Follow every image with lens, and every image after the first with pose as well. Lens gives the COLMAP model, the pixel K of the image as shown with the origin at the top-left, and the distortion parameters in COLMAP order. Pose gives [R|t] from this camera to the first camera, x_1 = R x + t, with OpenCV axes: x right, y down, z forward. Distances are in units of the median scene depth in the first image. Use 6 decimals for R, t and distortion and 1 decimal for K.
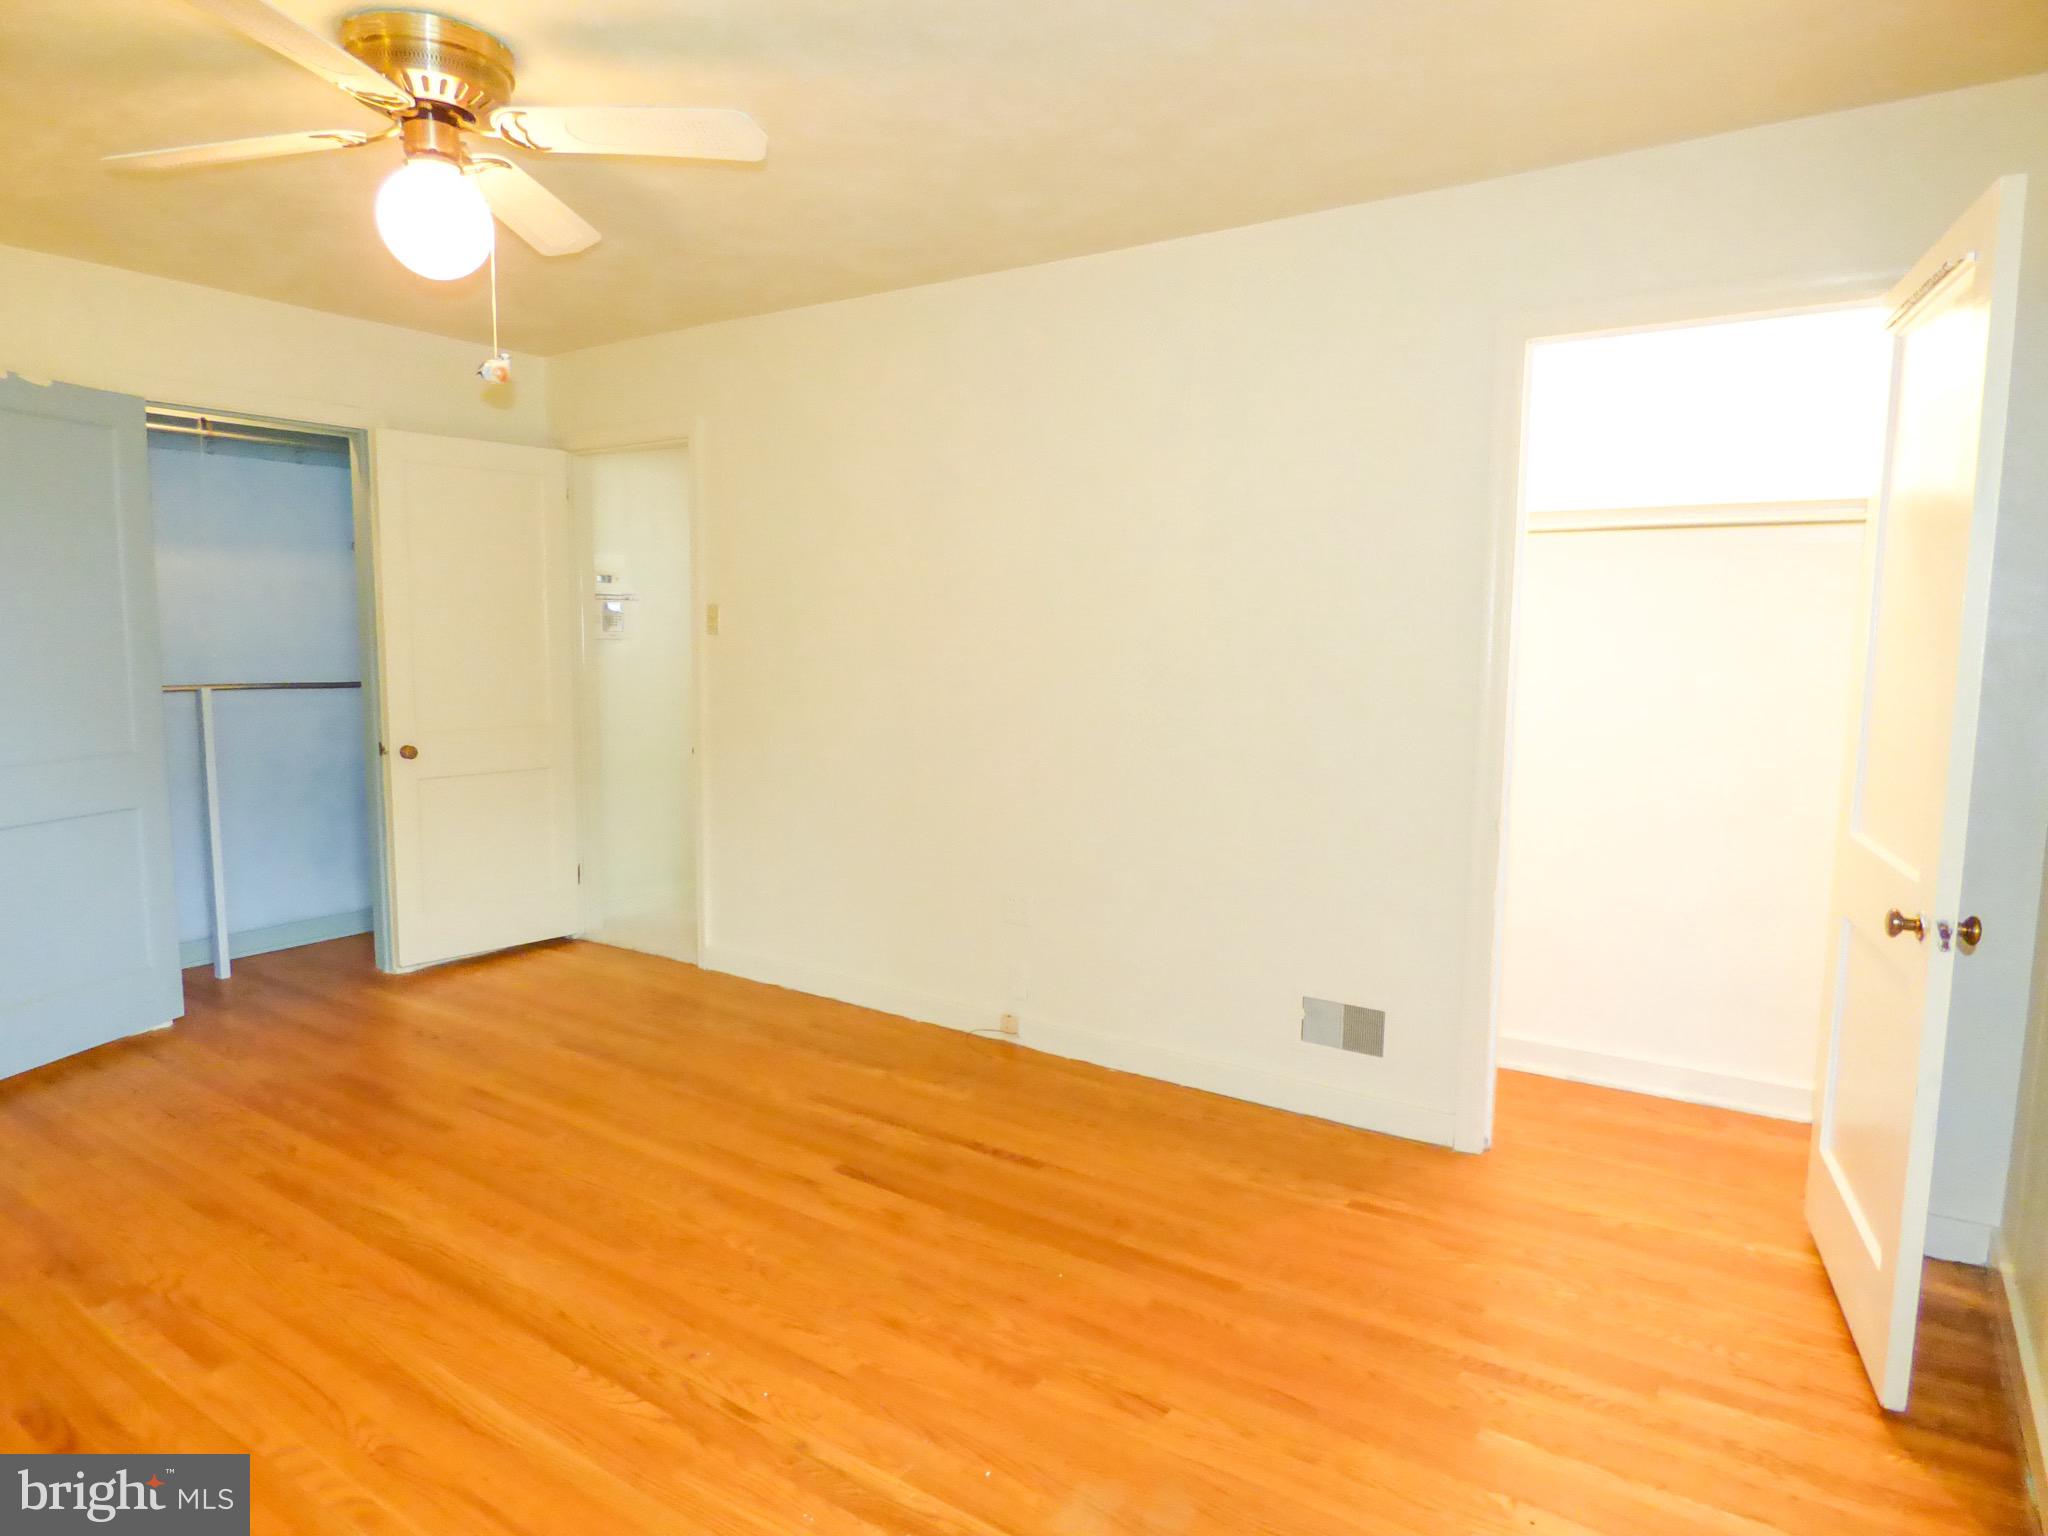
lens RADIAL K [[1232.1, 0, 1009.8], [0, 1232.1, 767.9], [0, 0, 1]] dist [-0.019242, 0.005340]
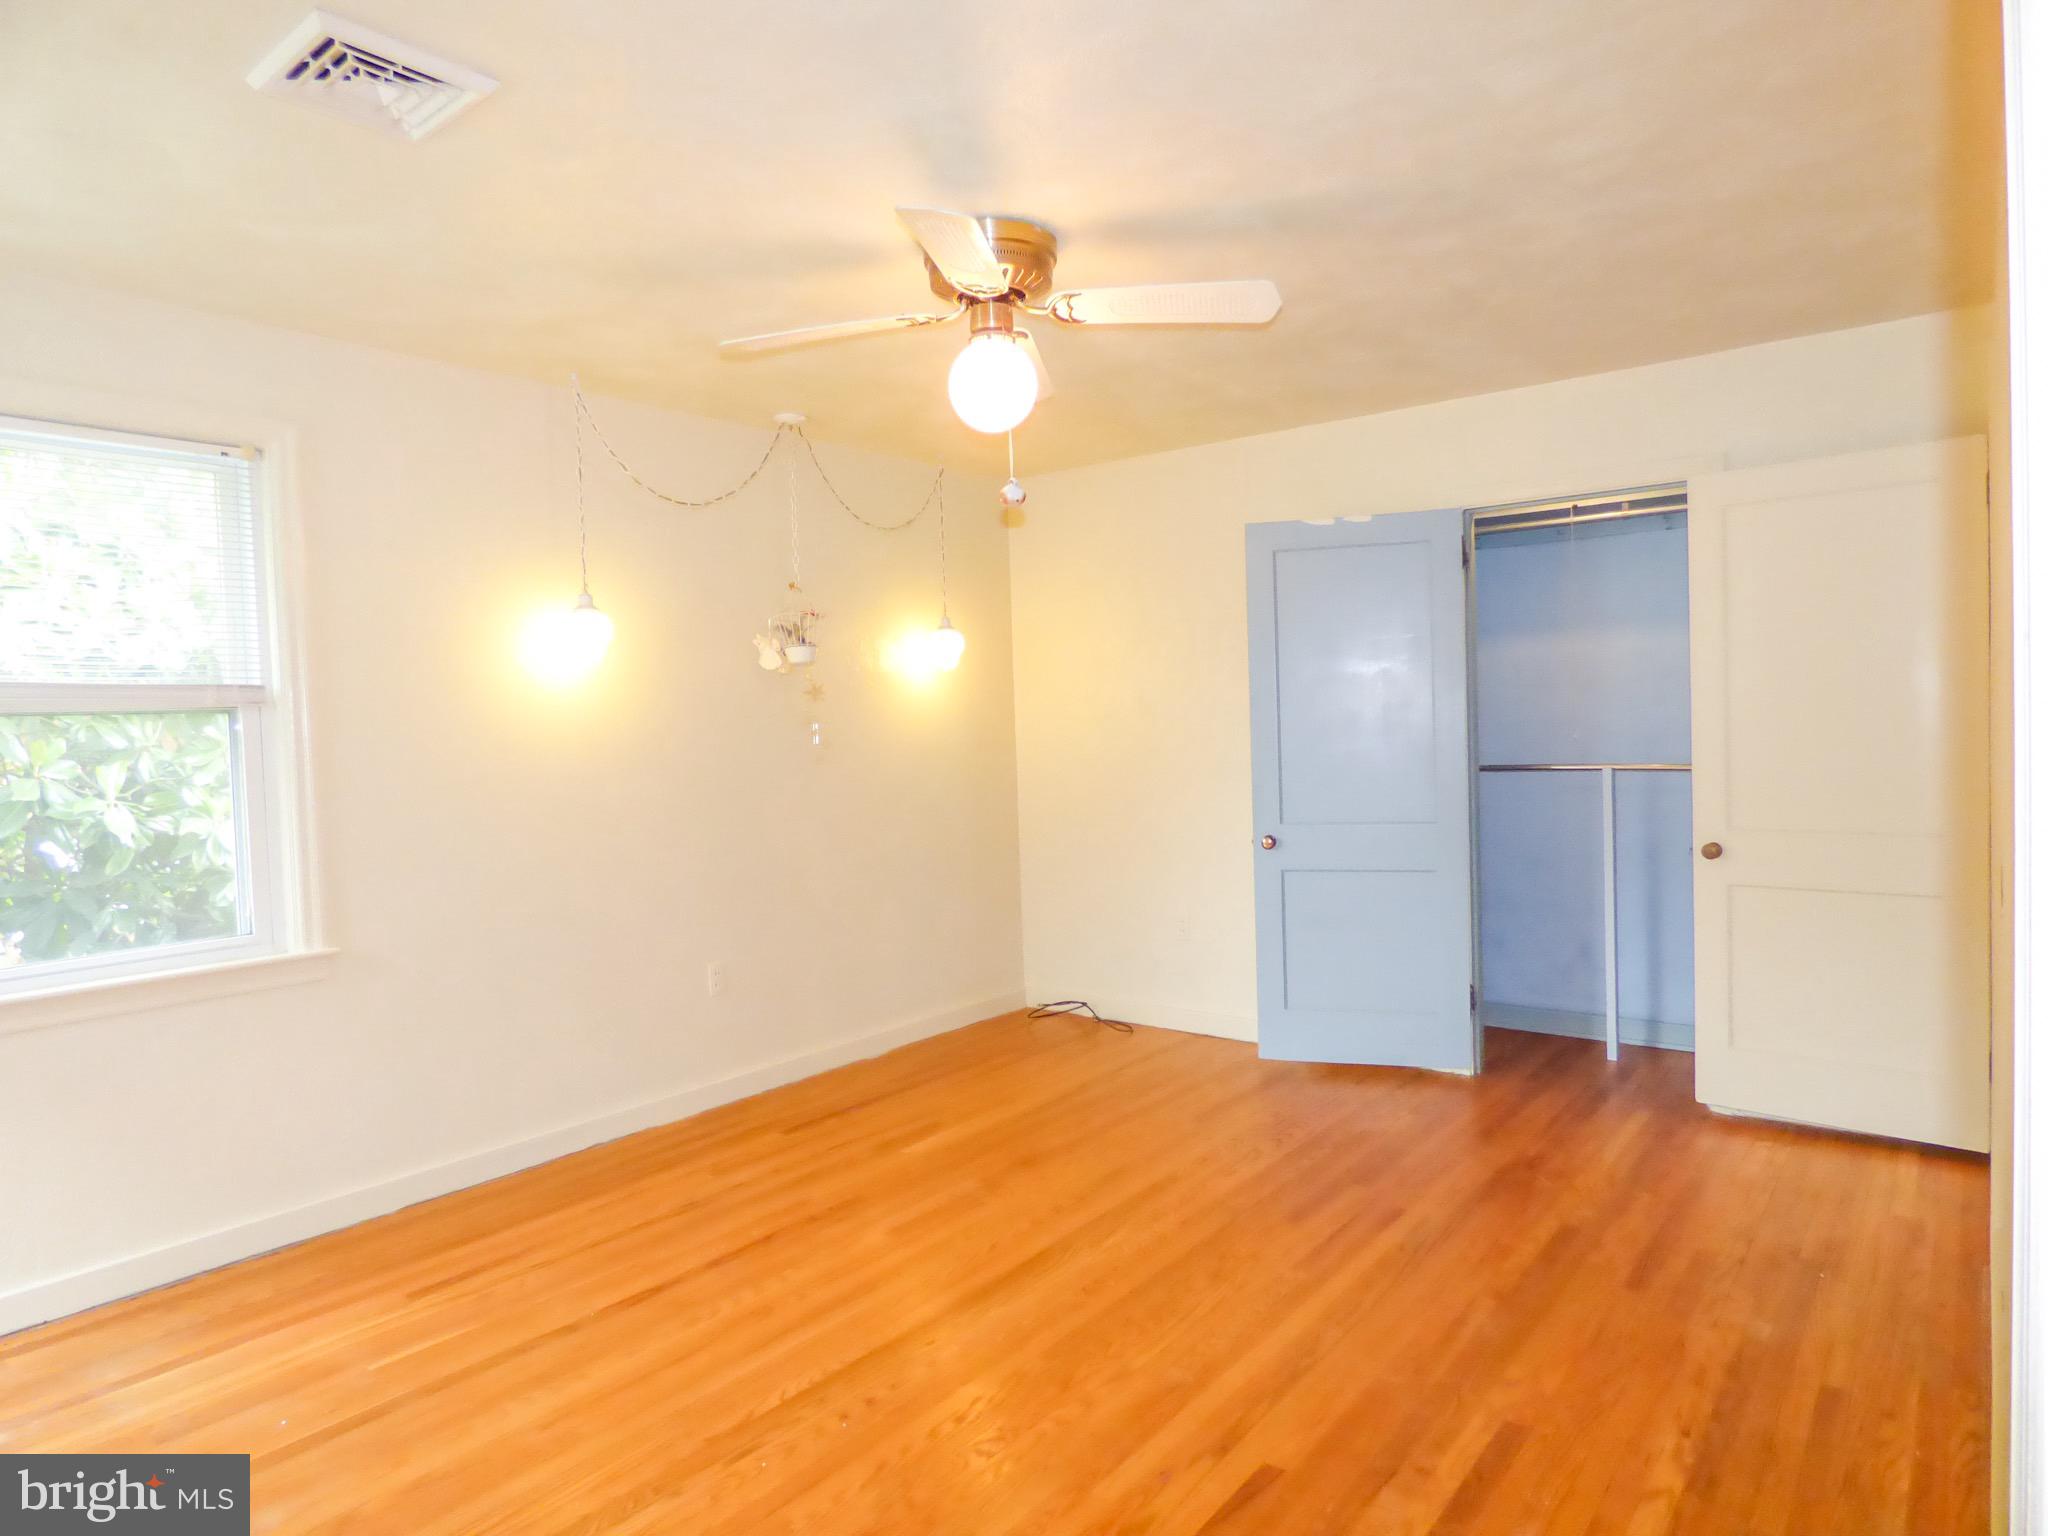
lens RADIAL K [[1232.1, 0, 1024.8], [0, 1232.1, 758.5], [0, 0, 1]] dist [-0.019242, 0.005340]
pose [[-0.065629, 0.022701, -0.997586, 0.541726], [-0.083545, 0.996106, 0.028163, -0.086517], [0.994340, 0.085192, -0.063477, 0.836163]]
